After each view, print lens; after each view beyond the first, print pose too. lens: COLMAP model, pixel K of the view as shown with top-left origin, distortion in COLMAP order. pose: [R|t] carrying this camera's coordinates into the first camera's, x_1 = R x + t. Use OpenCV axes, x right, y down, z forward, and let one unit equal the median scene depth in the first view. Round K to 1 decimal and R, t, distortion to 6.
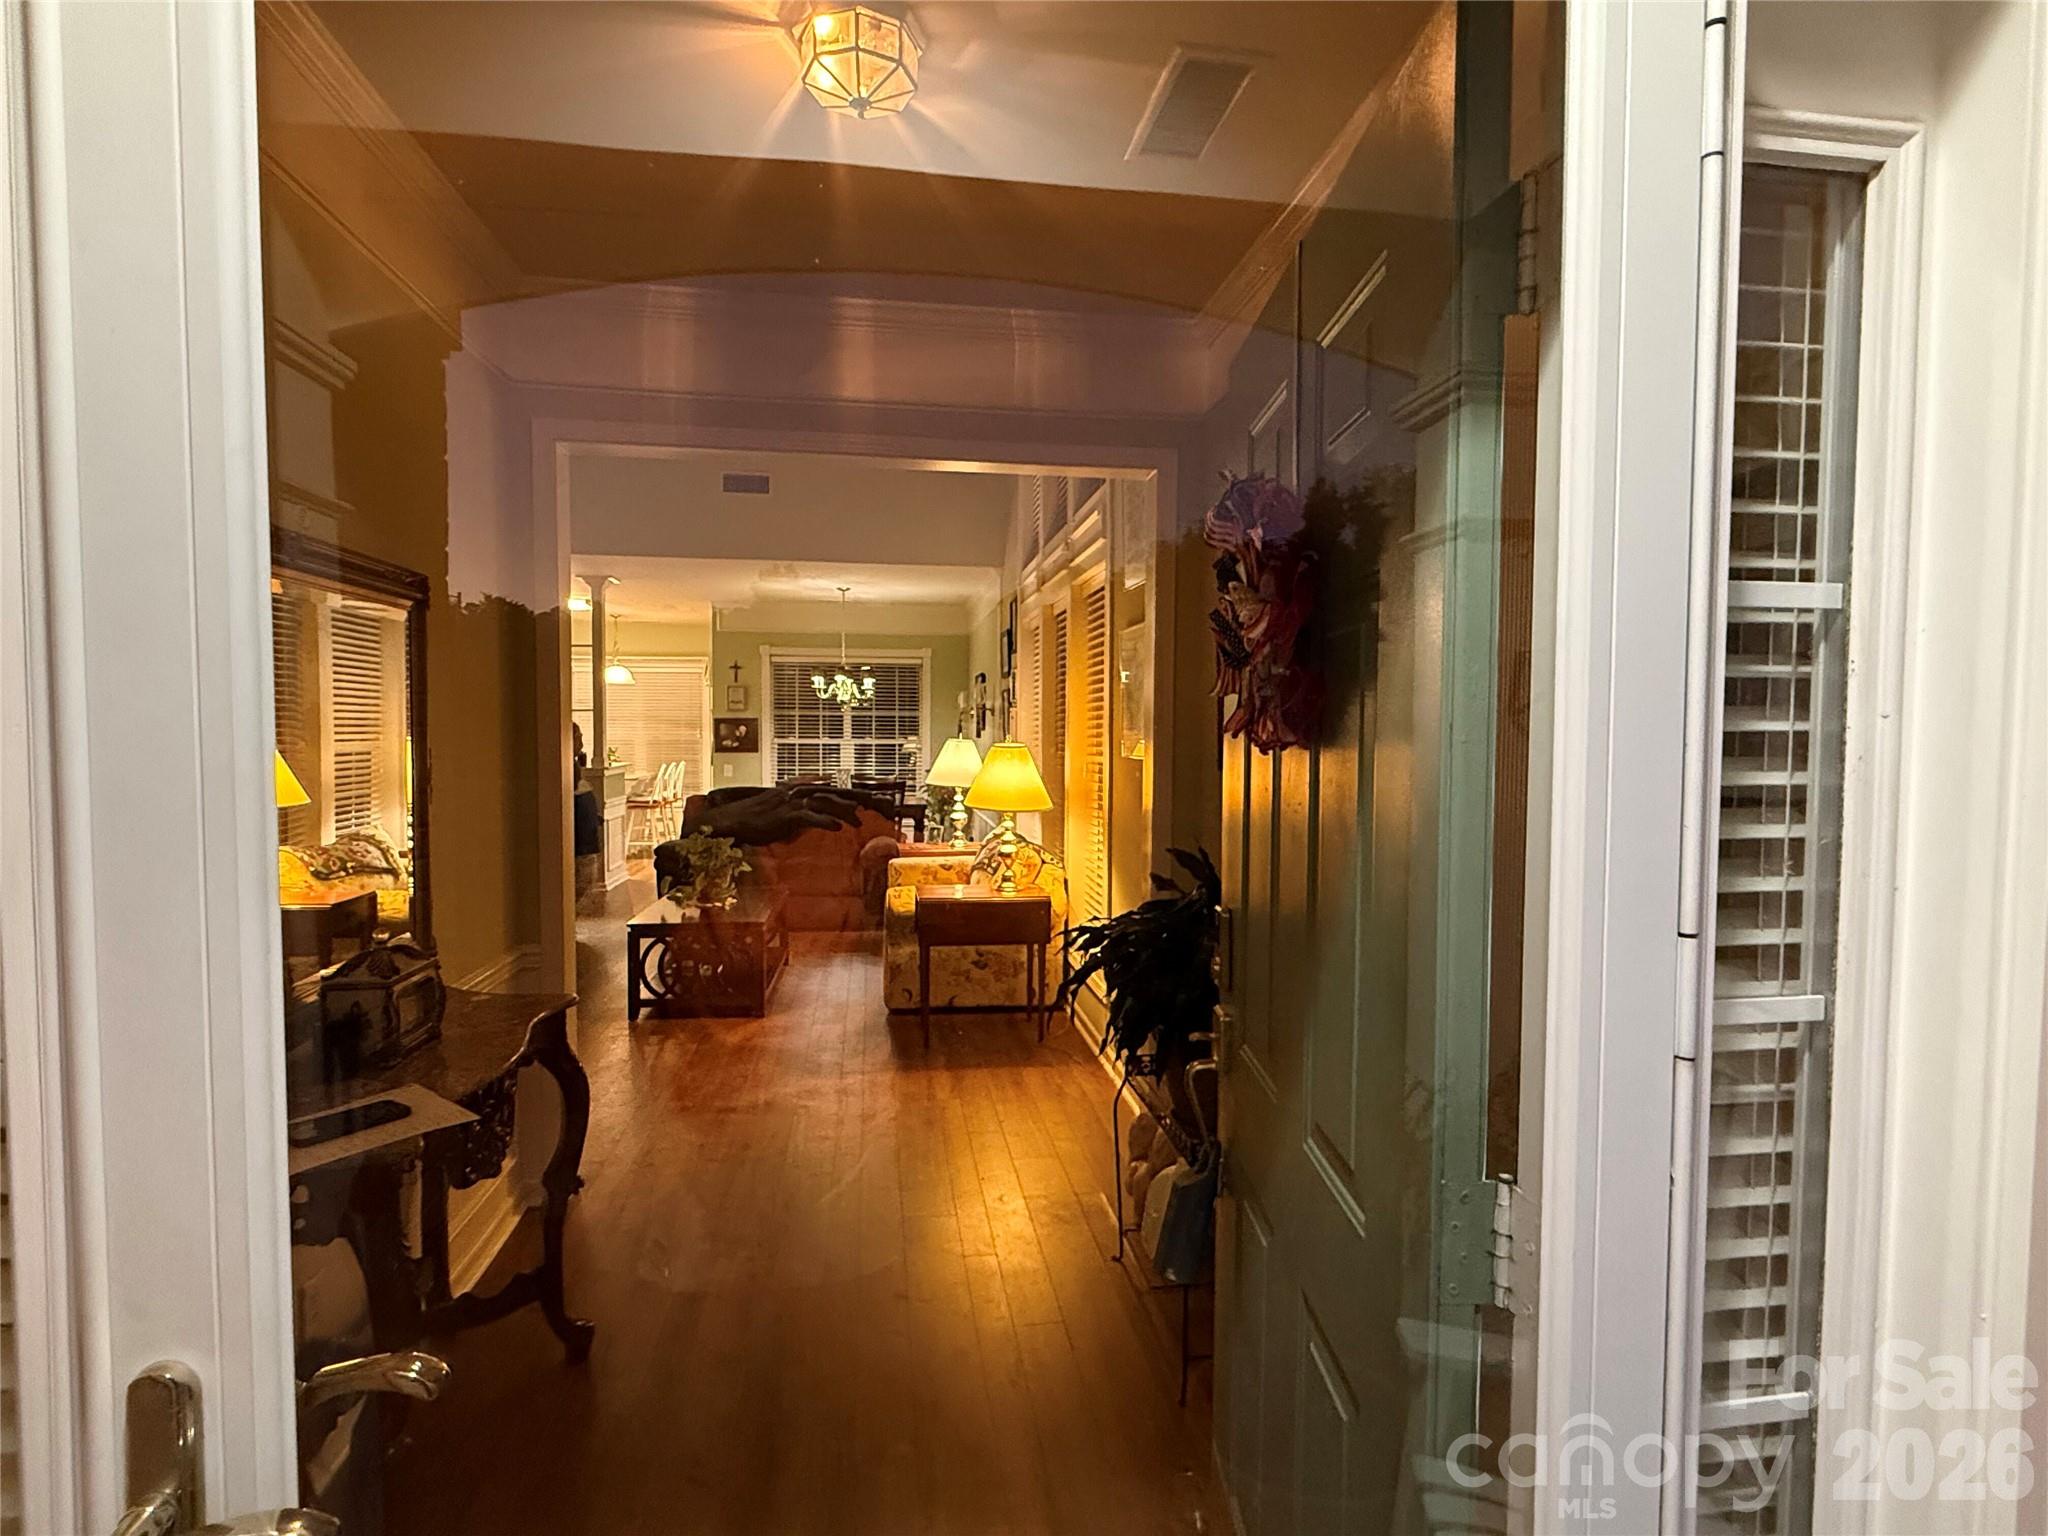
lens RADIAL K [[1011.1, 0, 1024.0], [0, 1011.1, 768.0], [0, 0, 1]] dist [0.000648, 0.000013]
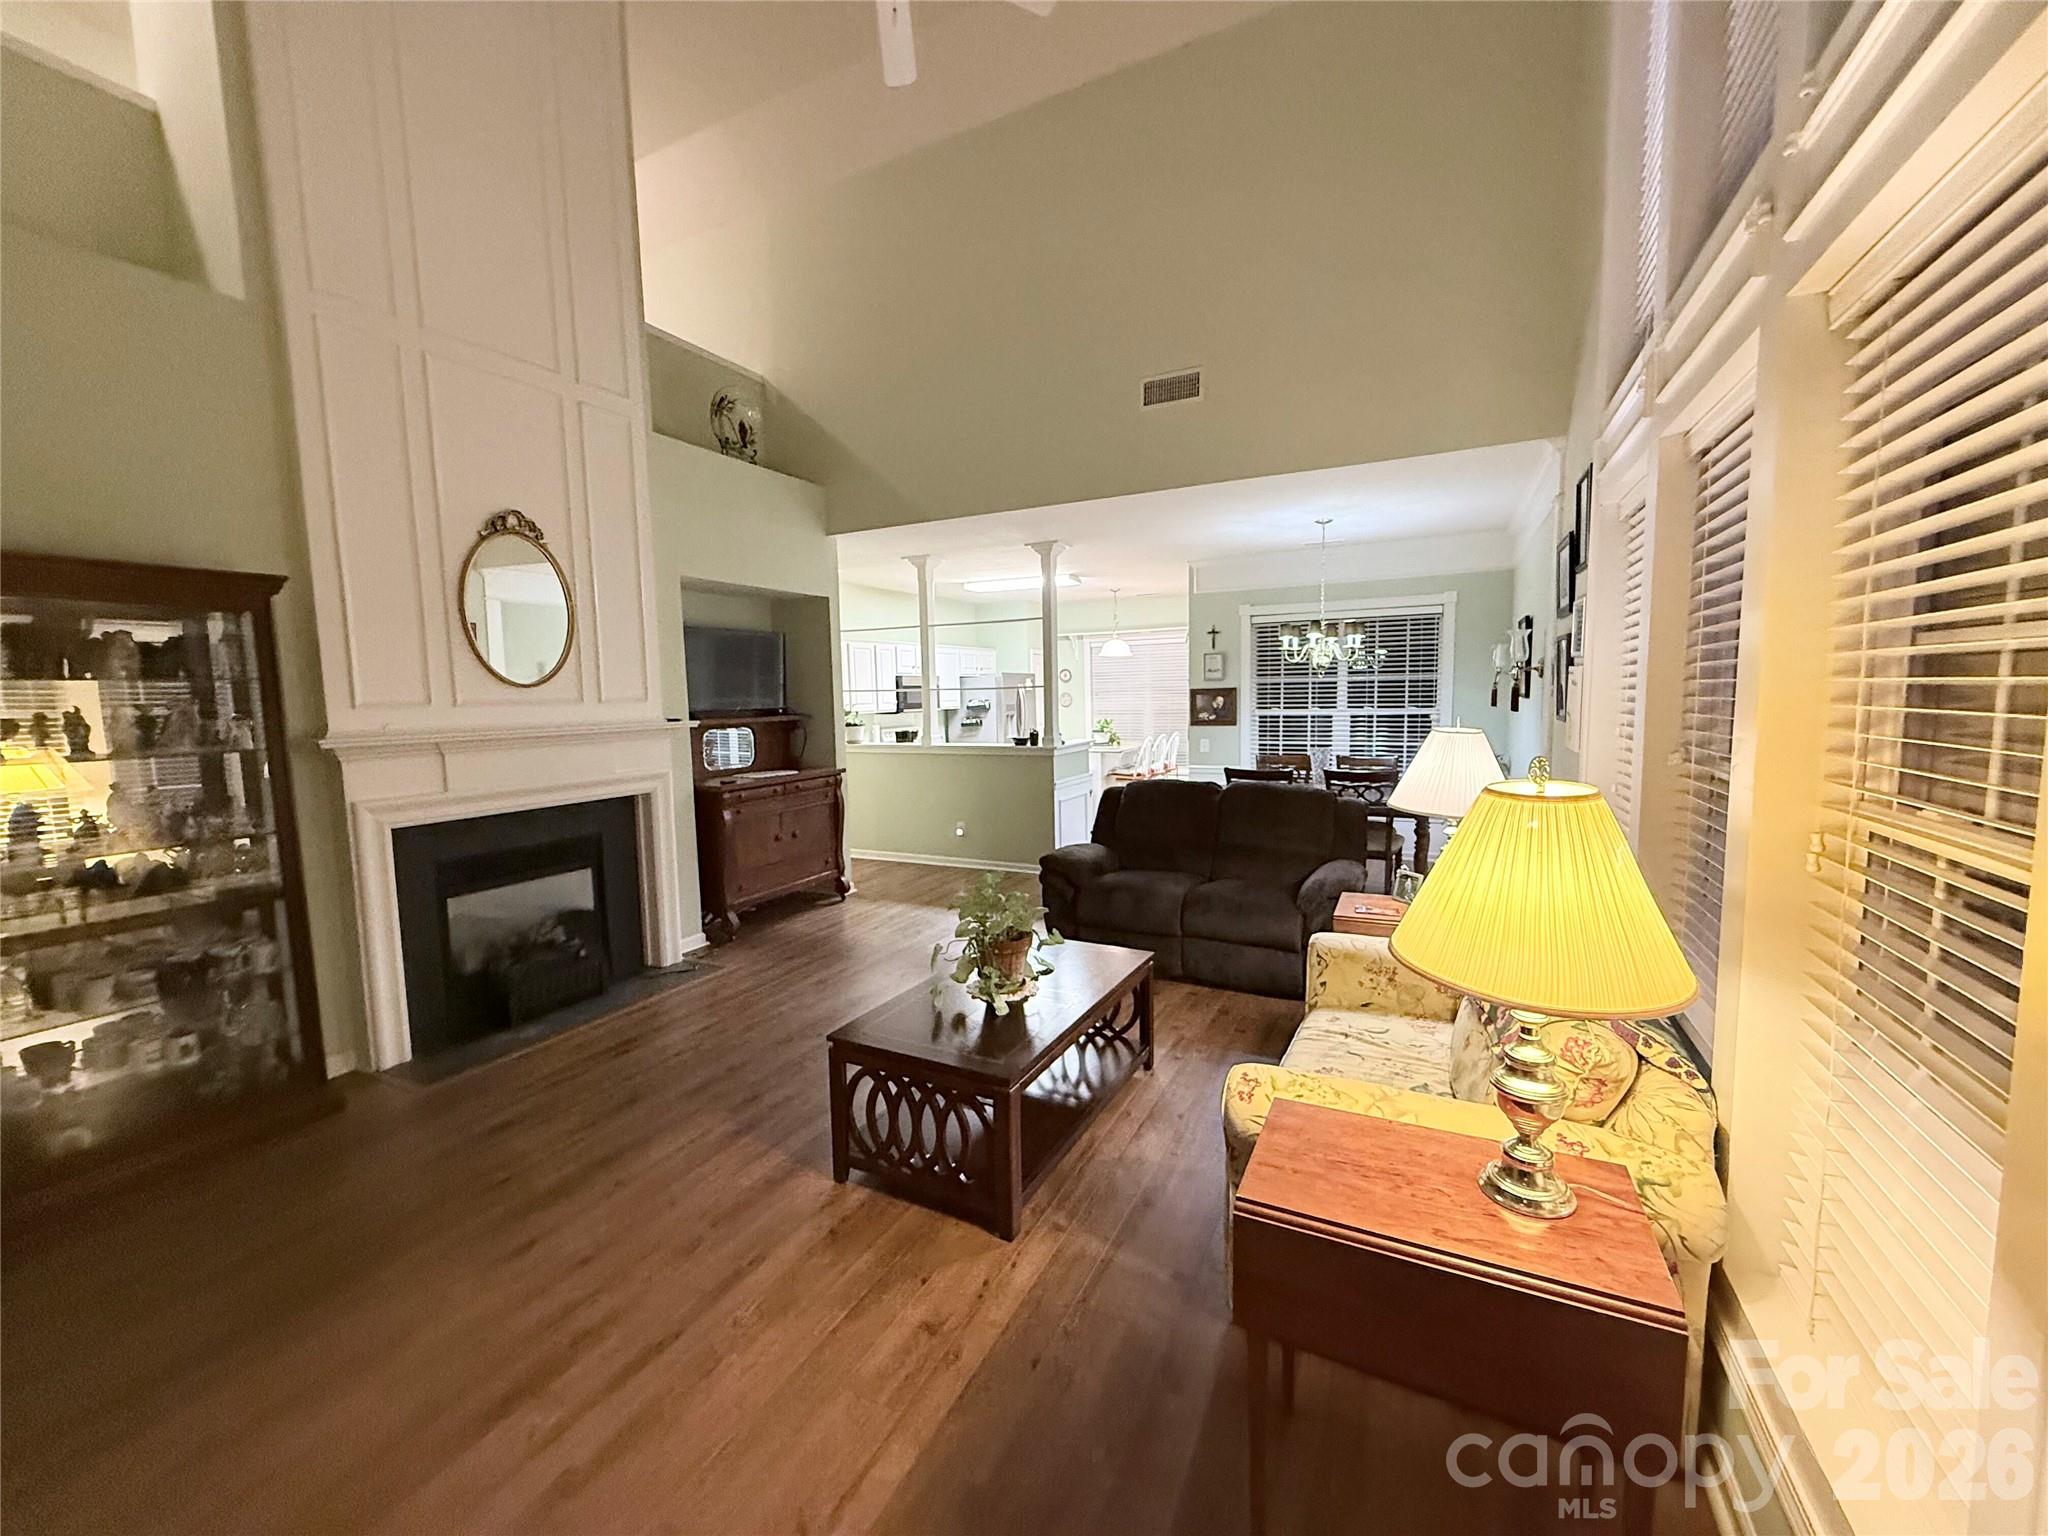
lens RADIAL K [[816.8, 0, 1024.0], [0, 816.8, 768.0], [0, 0, 1]] dist [0.000963, 0.000024]
pose [[0.818384, 0.029411, -0.573919, 0.000390], [0.003802, 0.998391, 0.056584, -0.020033], [0.574659, -0.048489, 0.816955, 0.299550]]
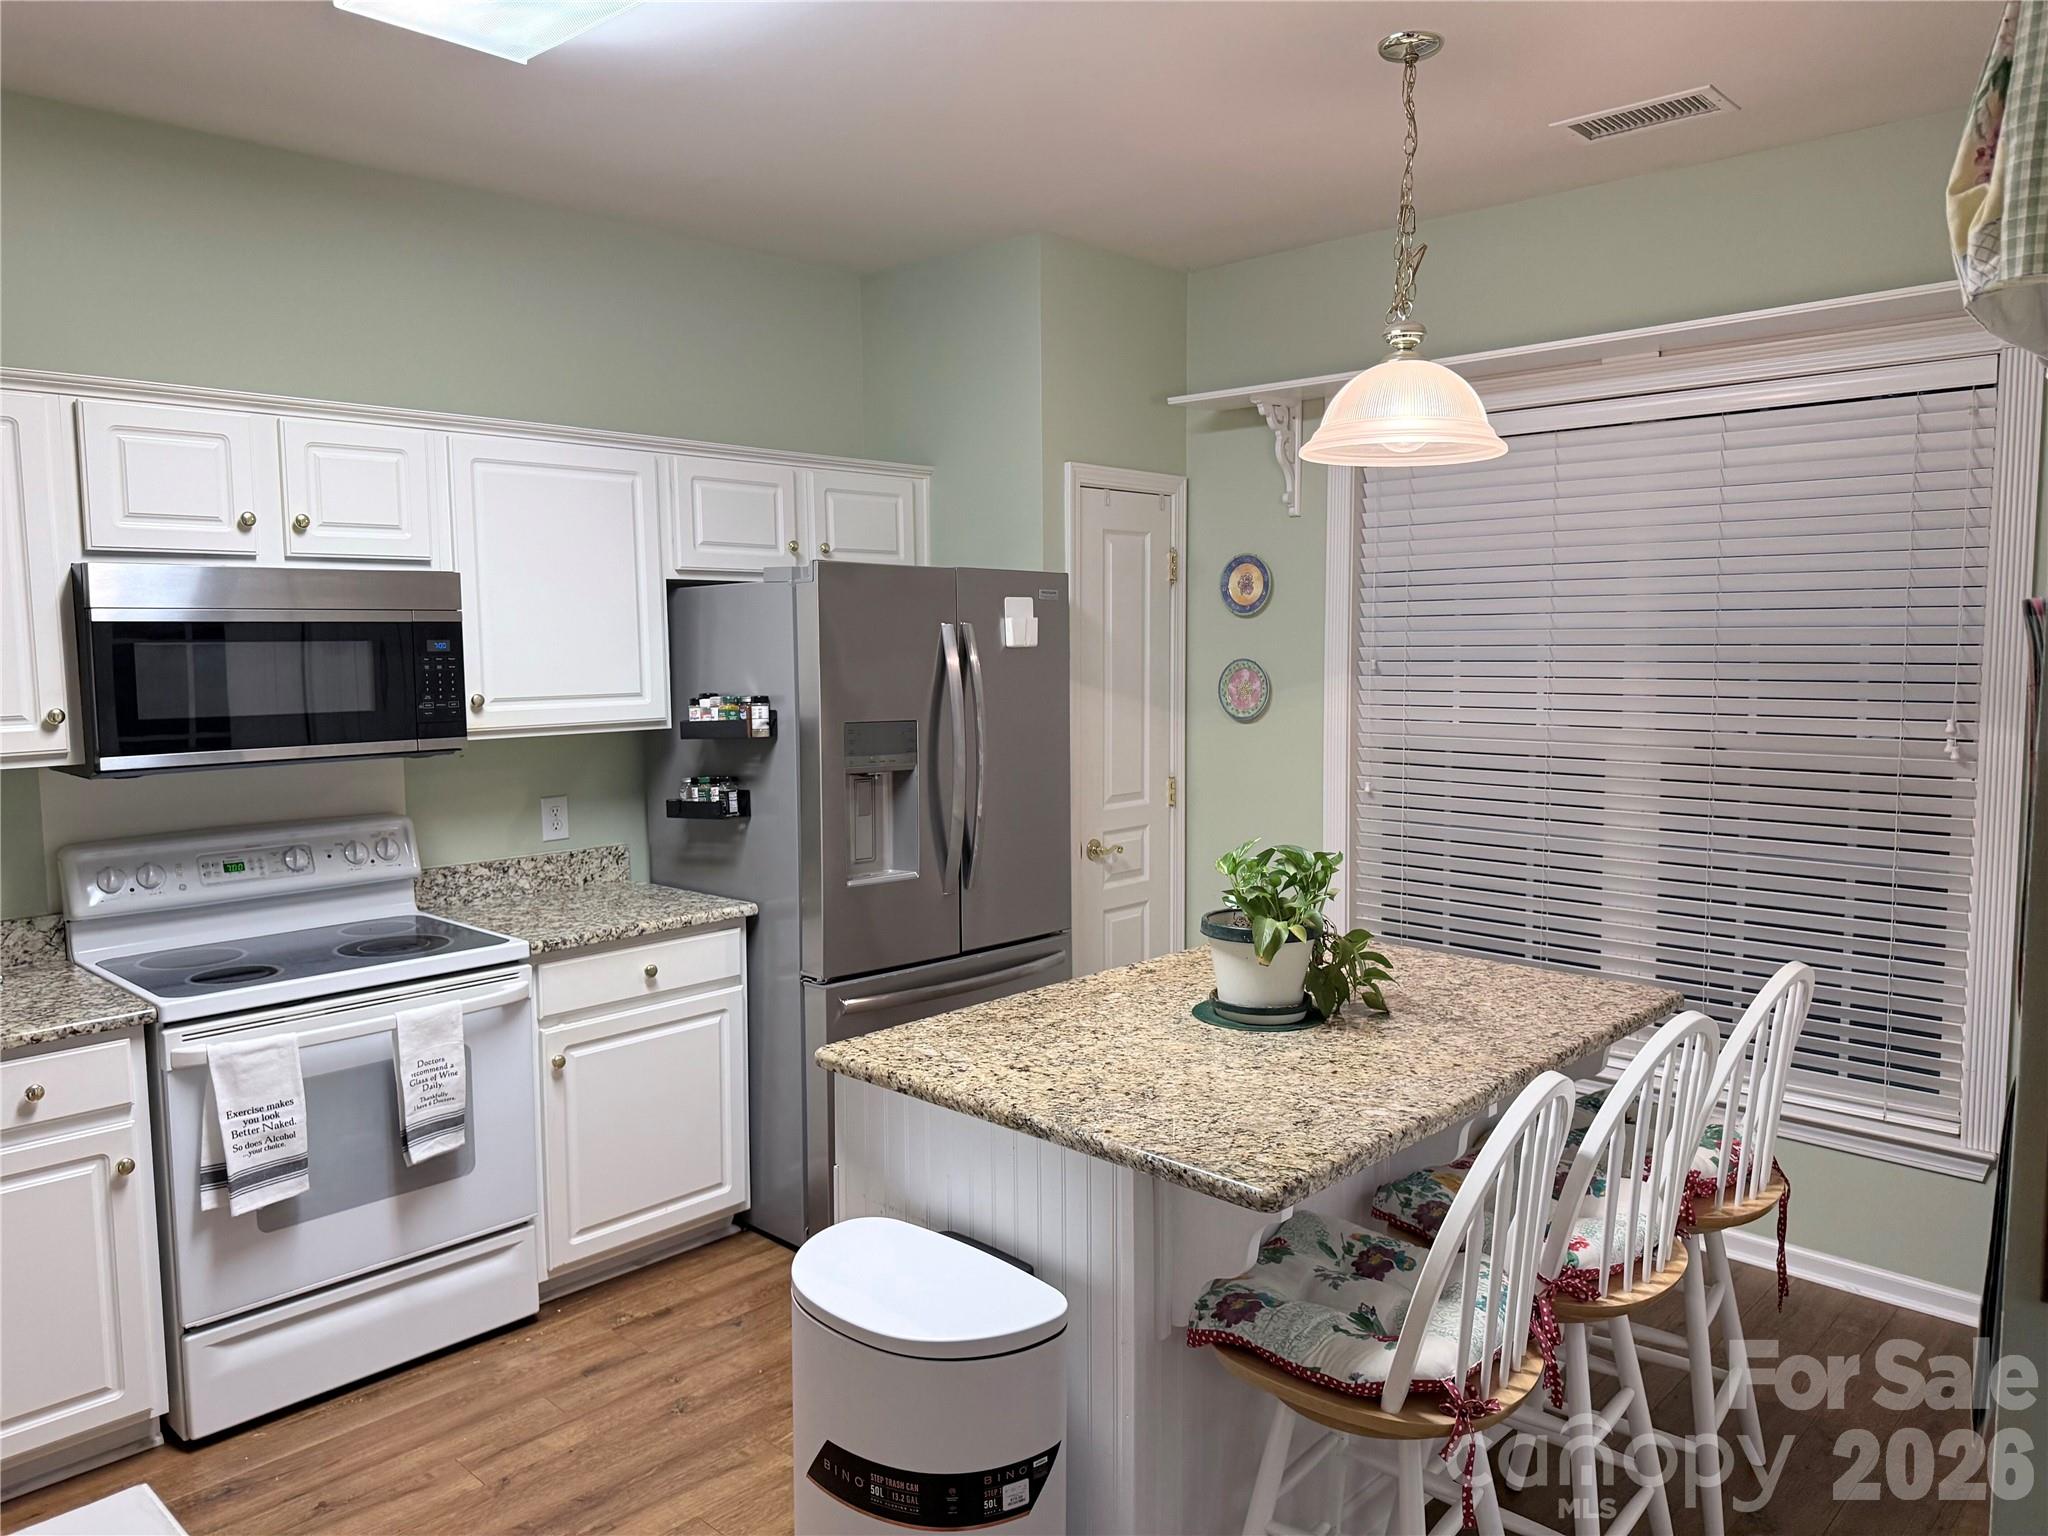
lens RADIAL K [[1455.9, 0, 1024.0], [0, 1455.9, 768.0], [0, 0, 1]] dist [0.000495, -0.000116]
pose [[0.612913, 0.058667, -0.787969, -0.287712], [-0.016642, 0.997977, 0.061358, -0.053370], [0.789975, -0.024494, 0.612650, 0.930032]]
